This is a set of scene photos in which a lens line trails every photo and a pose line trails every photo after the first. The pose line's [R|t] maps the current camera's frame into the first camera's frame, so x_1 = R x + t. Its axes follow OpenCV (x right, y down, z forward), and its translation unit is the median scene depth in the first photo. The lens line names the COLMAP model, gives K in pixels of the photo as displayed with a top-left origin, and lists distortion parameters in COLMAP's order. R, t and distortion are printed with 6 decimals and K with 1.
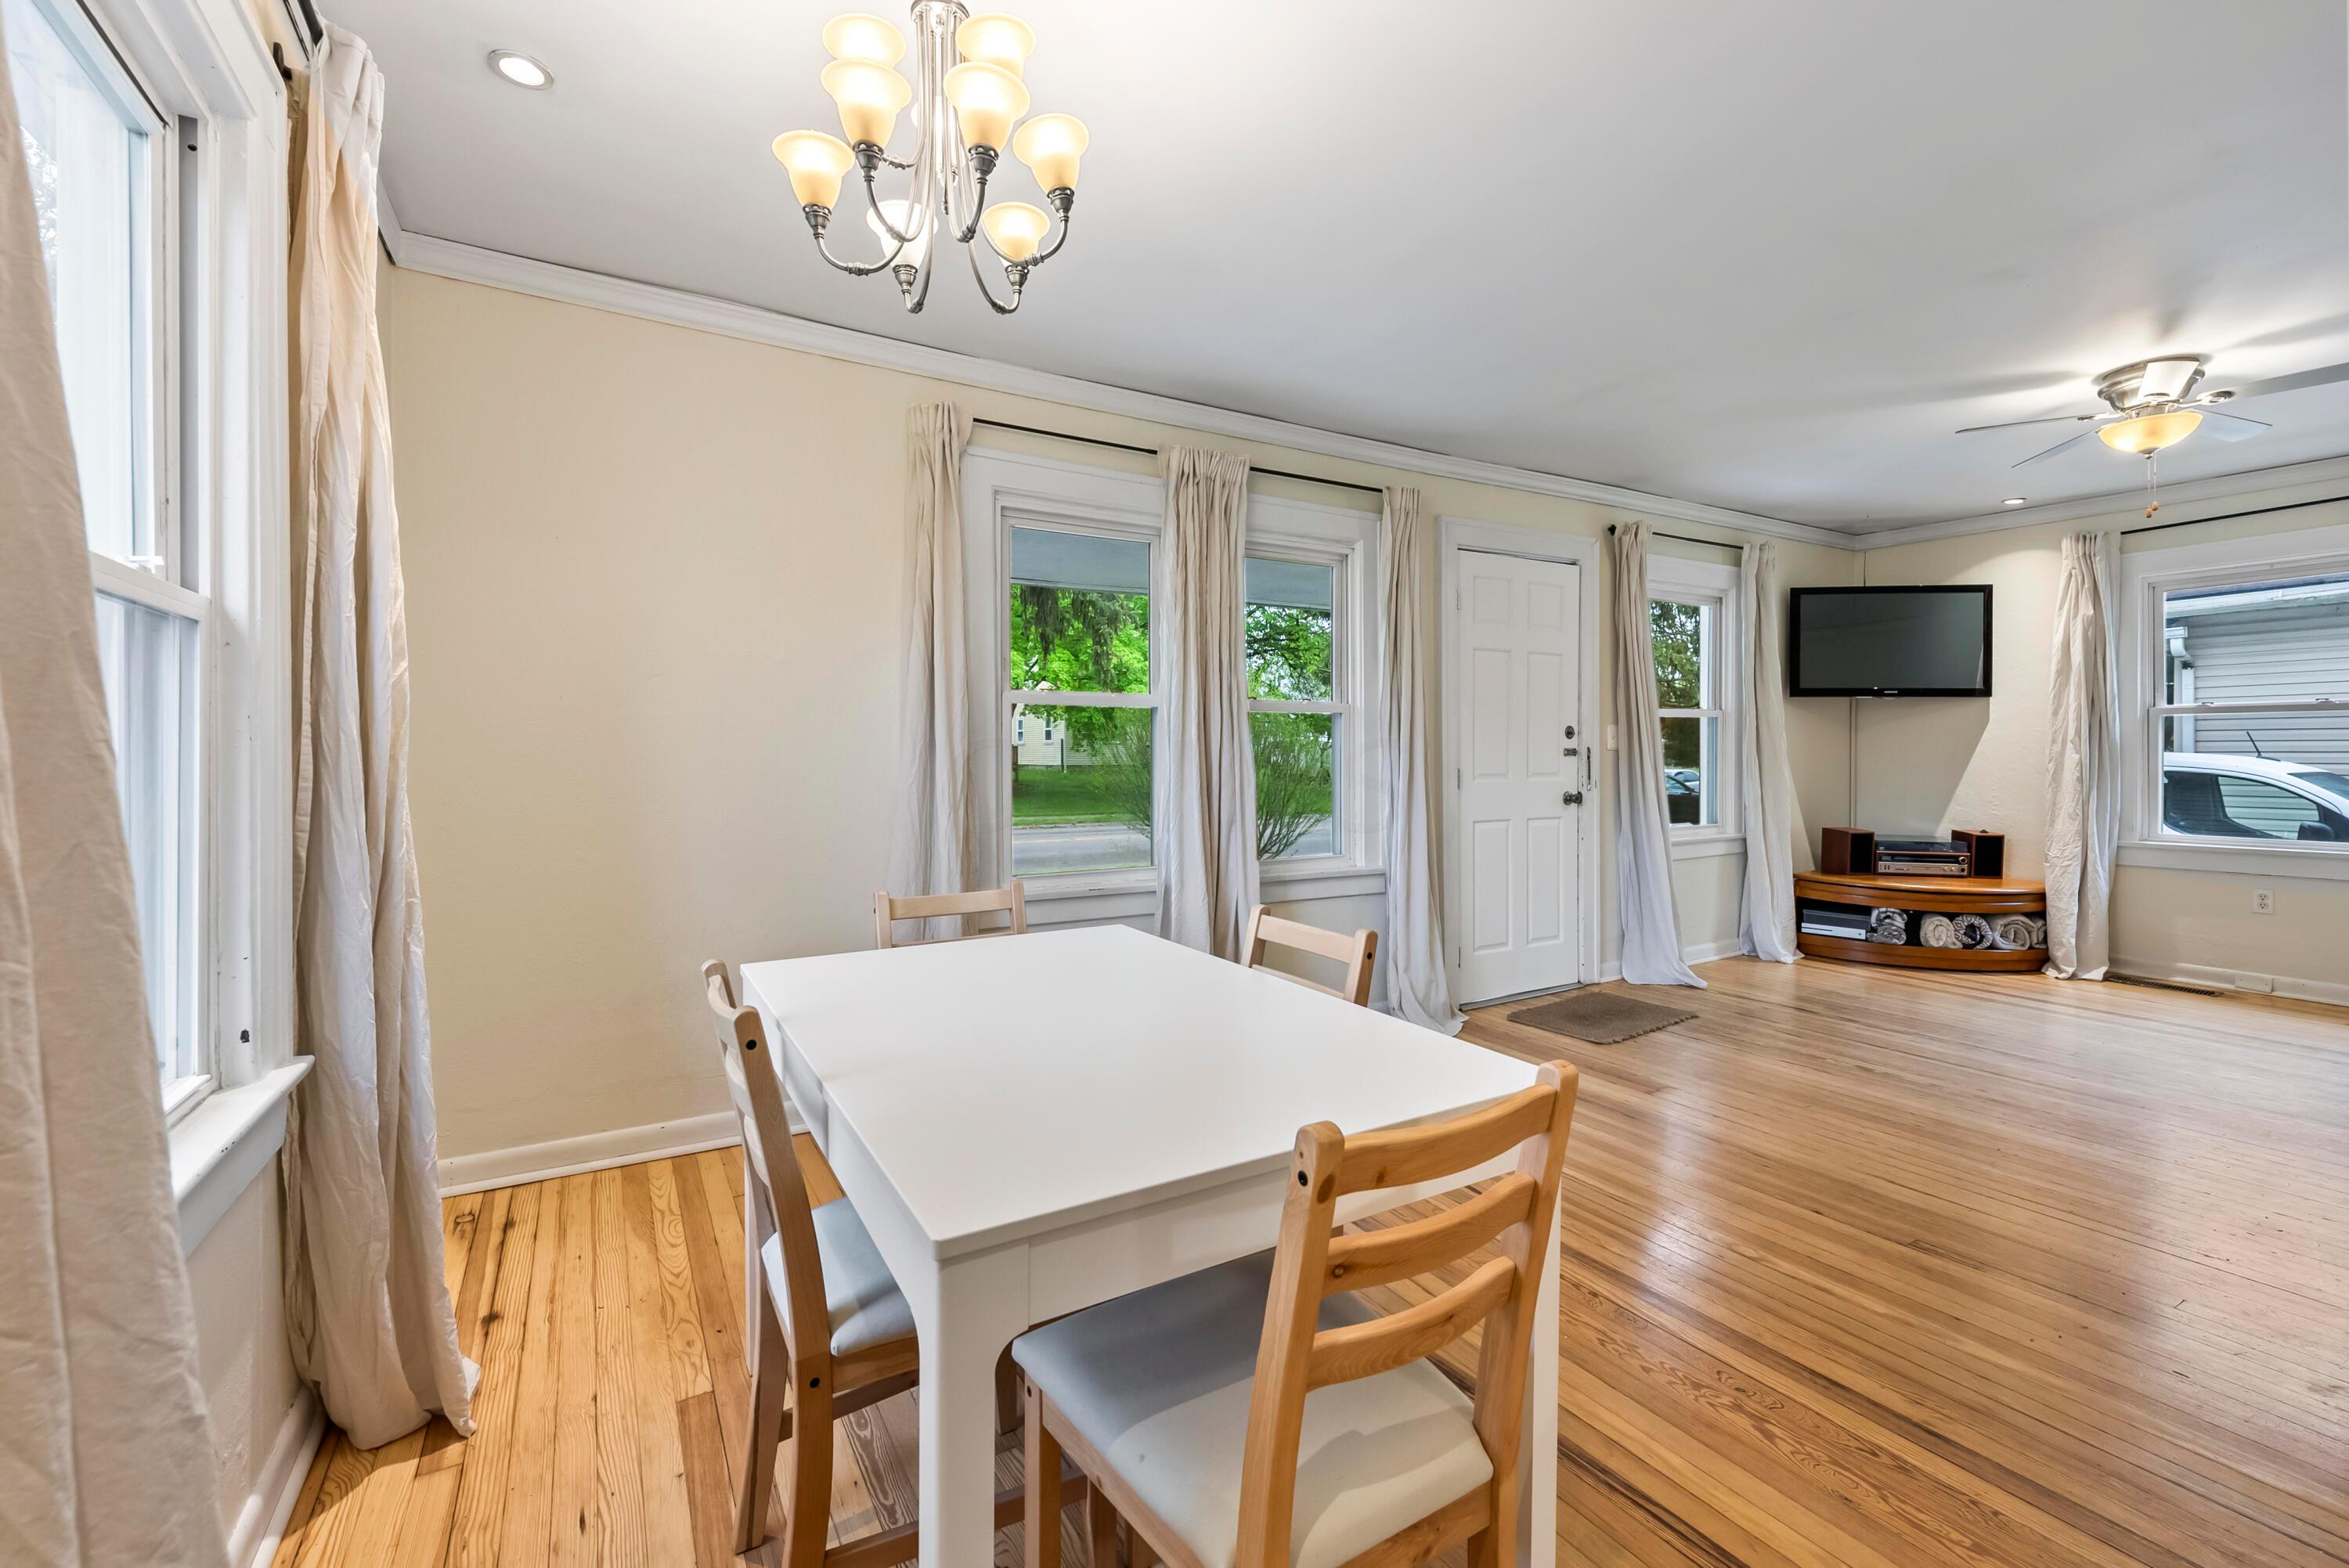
lens RADIAL K [[1031.6, 0, 1169.5], [0, 1031.6, 757.3], [0, 0, 1]] dist [-0.001074, -0.000116]
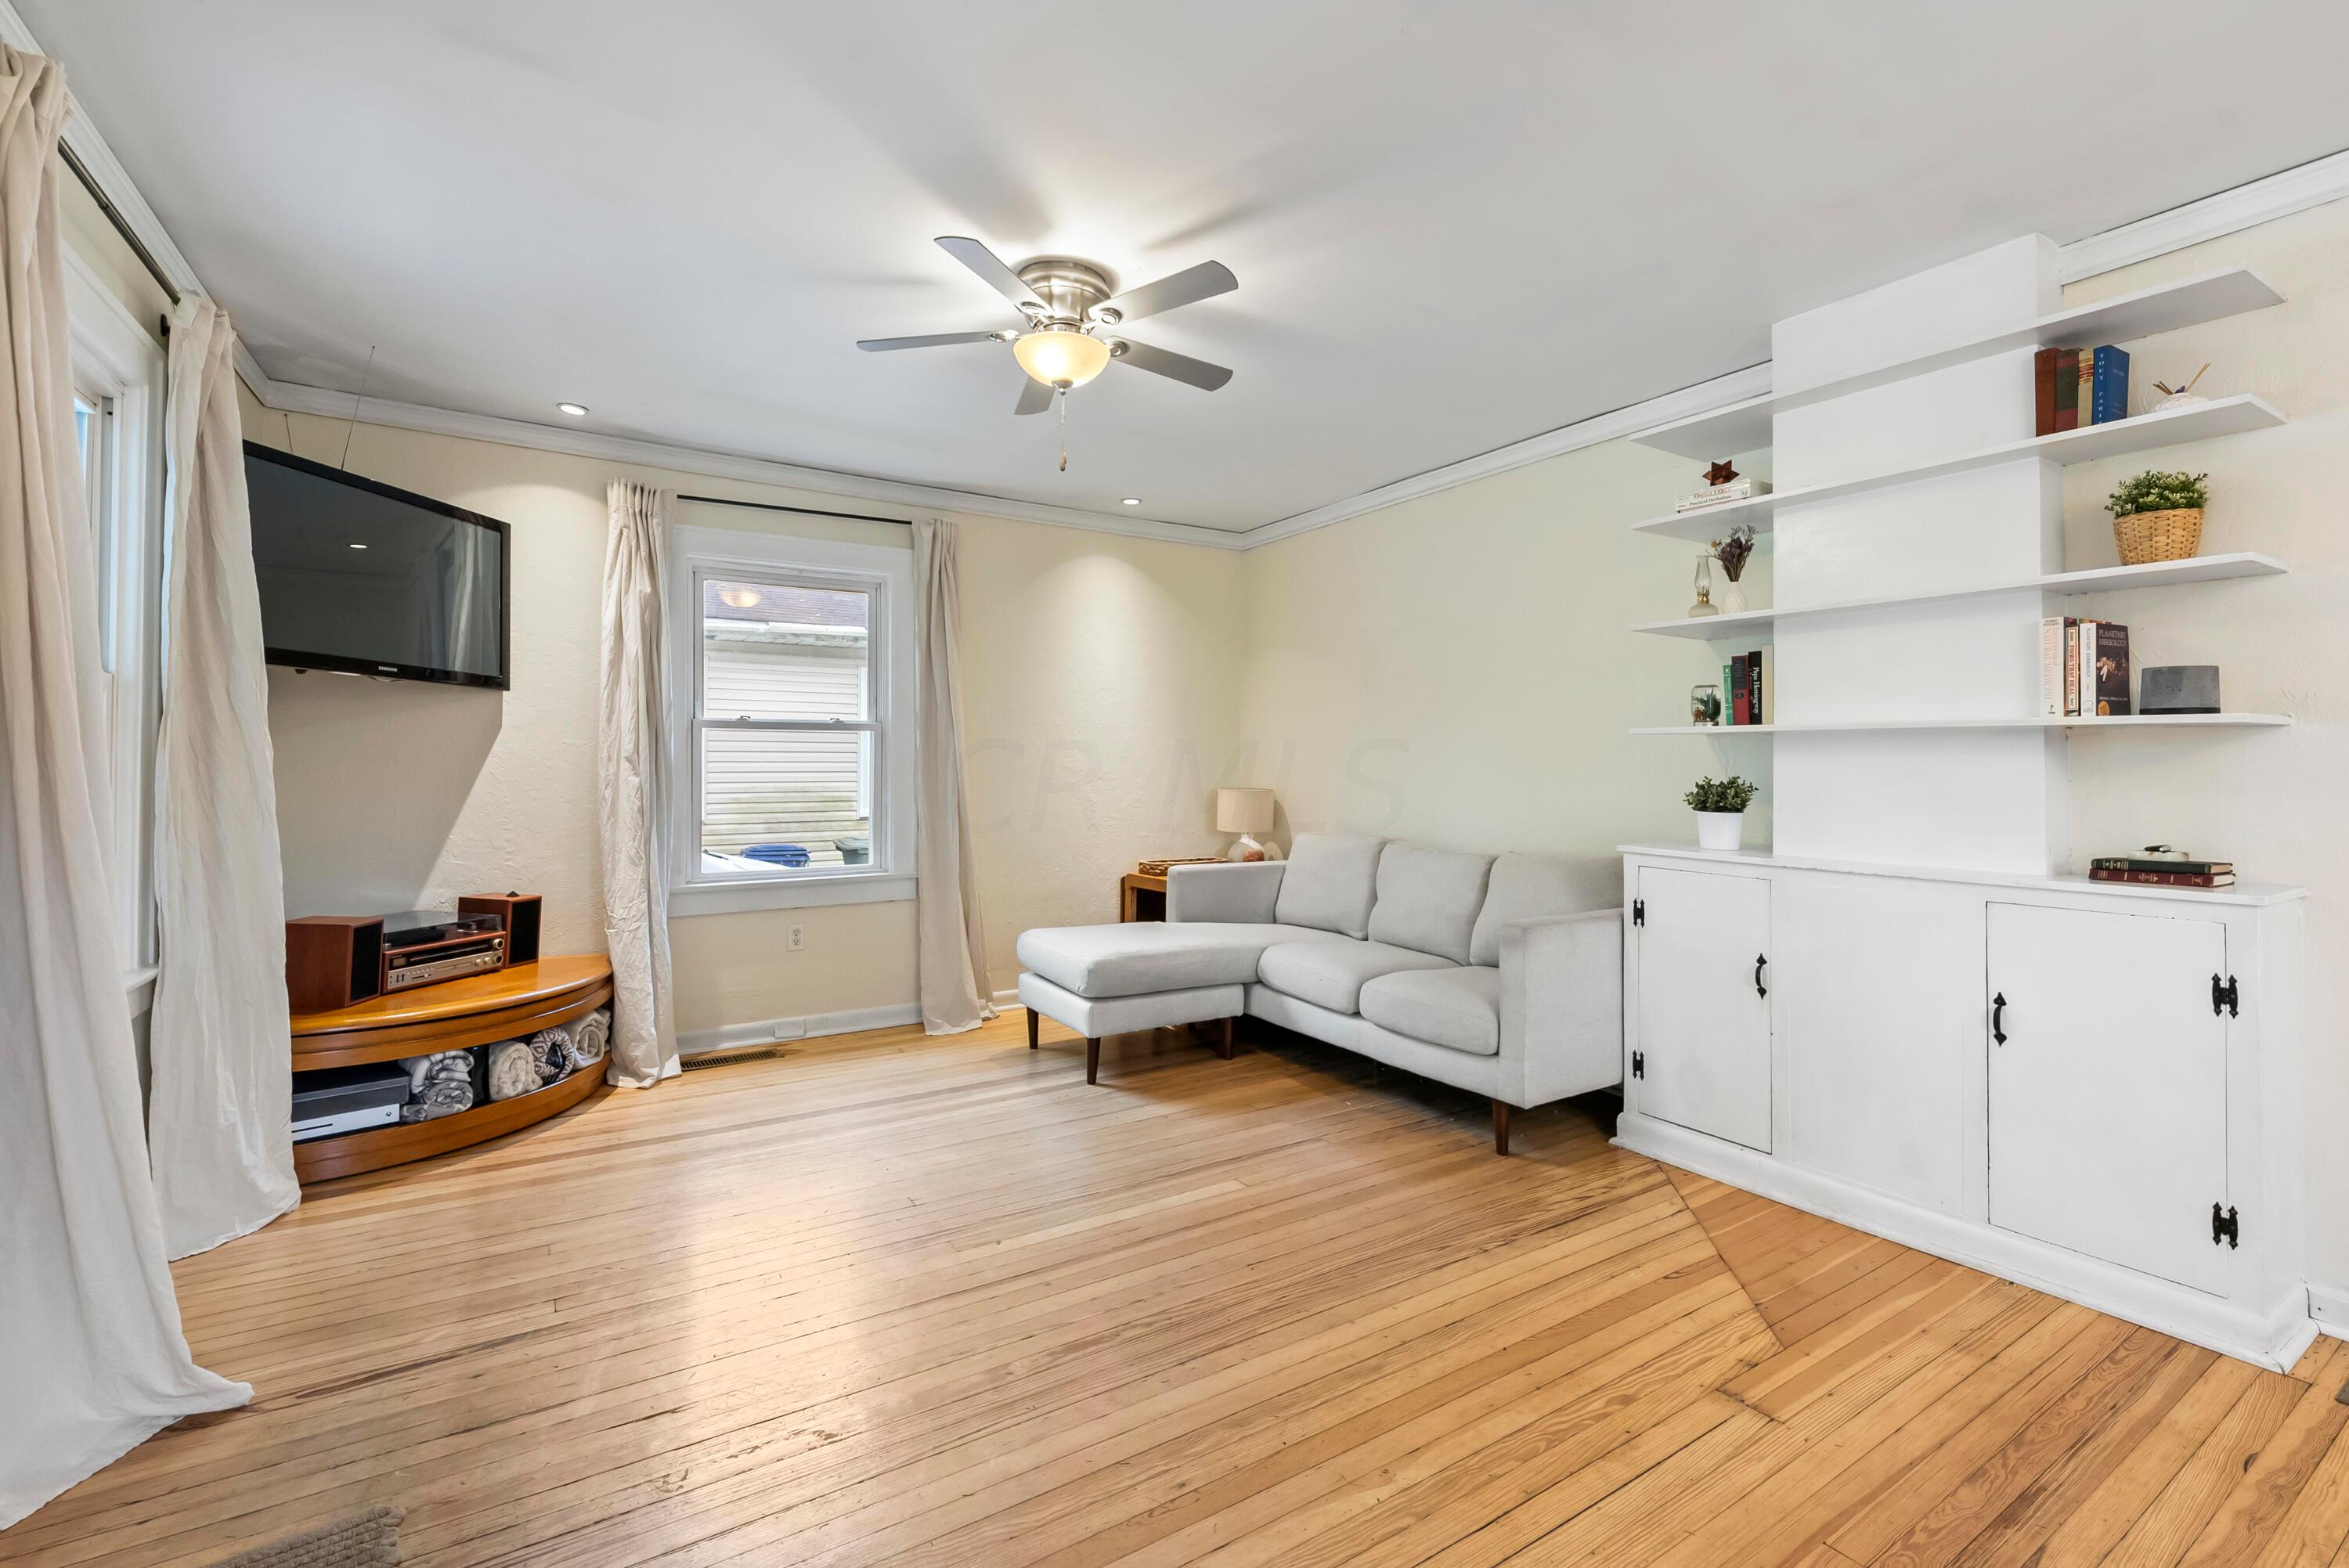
lens RADIAL K [[1031.6, 0, 1169.5], [0, 1031.6, 757.3], [0, 0, 1]] dist [-0.001074, -0.000116]
pose [[-0.050904, 0.016431, 0.998568, 0.117176], [0.007197, 0.999845, -0.016085, -0.002030], [-0.998678, 0.006367, -0.051014, 0.645414]]
